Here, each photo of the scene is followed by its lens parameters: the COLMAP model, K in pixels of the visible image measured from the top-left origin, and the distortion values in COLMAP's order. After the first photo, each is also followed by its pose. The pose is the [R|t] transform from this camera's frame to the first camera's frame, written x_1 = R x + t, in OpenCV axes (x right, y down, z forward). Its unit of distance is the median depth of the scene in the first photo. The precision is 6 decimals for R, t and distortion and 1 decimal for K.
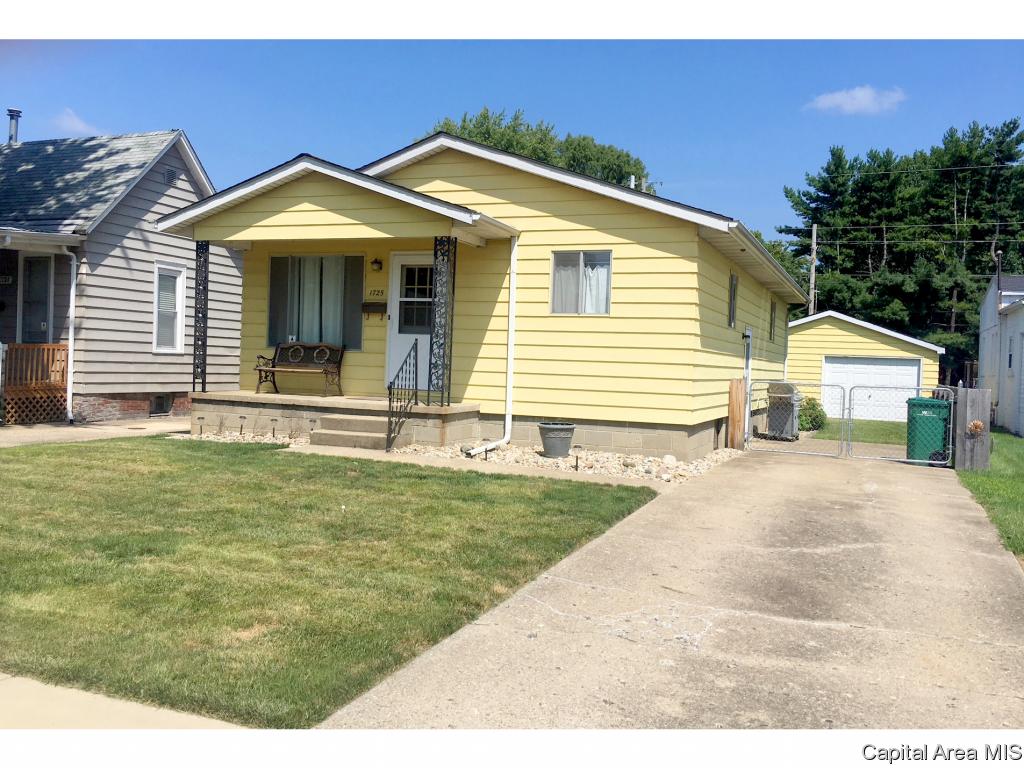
lens RADIAL K [[928.6, 0, 471.8], [0, 928.6, 374.3], [0, 0, 1]] dist [0.035427, -0.001339]
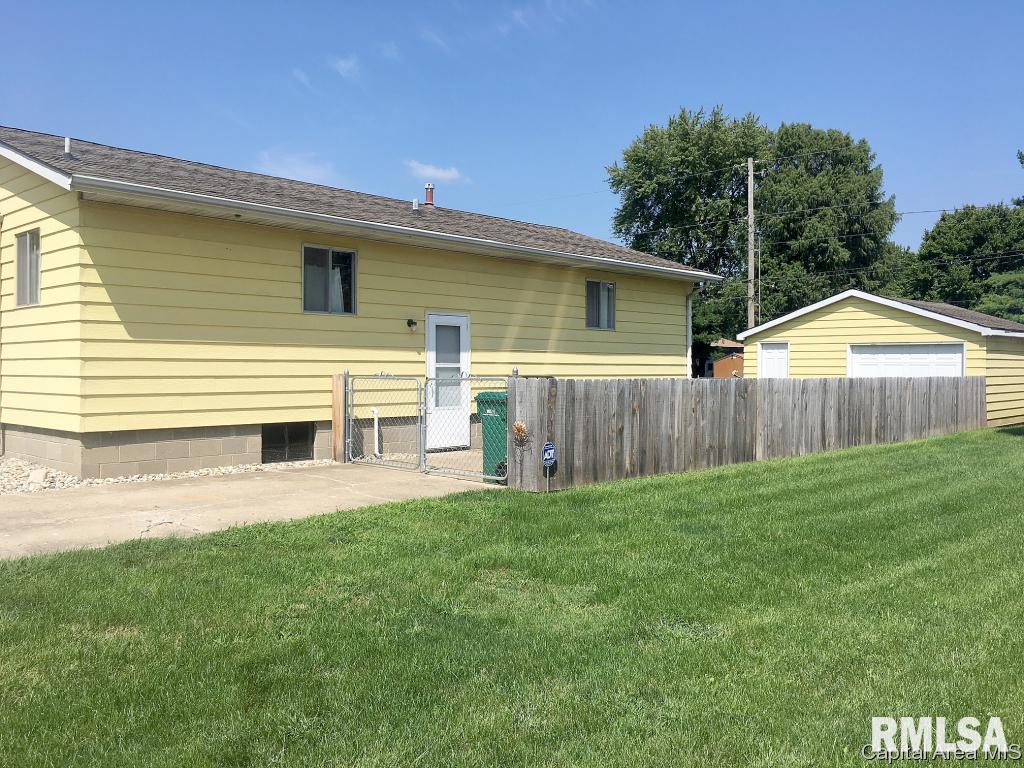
lens RADIAL K [[876.5, 0, 506.6], [0, 876.5, 371.1], [0, 0, 1]] dist [0.064082, -0.075141]
pose [[0.939449, -0.032682, -0.341127, 0.708418], [0.026904, 0.999403, -0.021657, 0.023467], [0.341631, 0.011168, 0.939768, 0.334543]]
